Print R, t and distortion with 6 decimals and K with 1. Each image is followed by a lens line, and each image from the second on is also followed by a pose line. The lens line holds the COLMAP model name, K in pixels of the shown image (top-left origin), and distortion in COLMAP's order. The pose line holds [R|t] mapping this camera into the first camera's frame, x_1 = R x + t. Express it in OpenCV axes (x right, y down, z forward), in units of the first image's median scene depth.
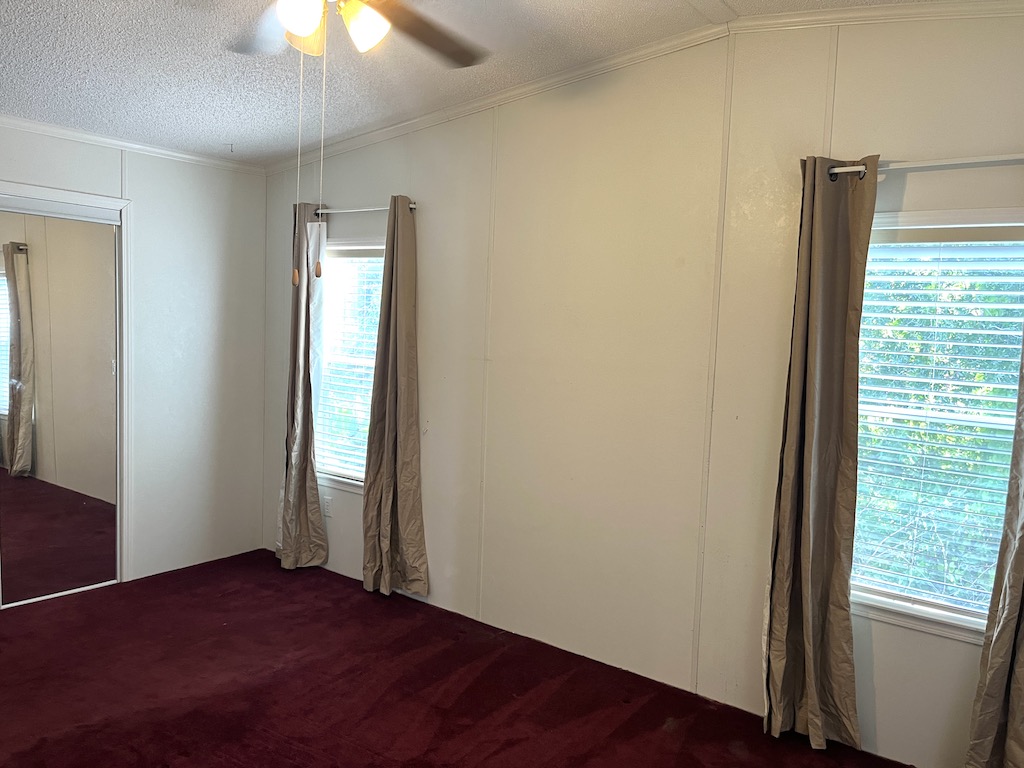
lens RADIAL K [[777.4, 0, 521.4], [0, 777.4, 387.8], [0, 0, 1]] dist [0.053516, -0.073097]
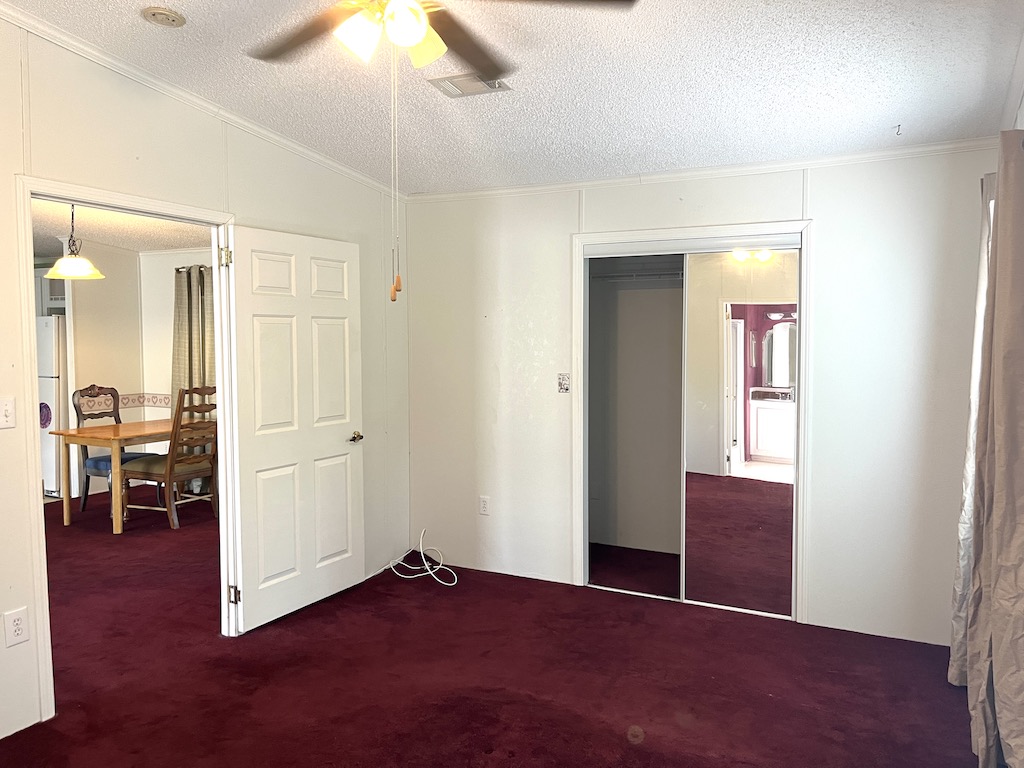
lens RADIAL K [[777.4, 0, 514.2], [0, 777.4, 381.4], [0, 0, 1]] dist [0.053516, -0.073097]
pose [[0.158337, 0.013029, -0.987299, 0.384093], [-0.072530, 0.997365, 0.001530, -0.019855], [0.984718, 0.071366, 0.158865, 0.515308]]
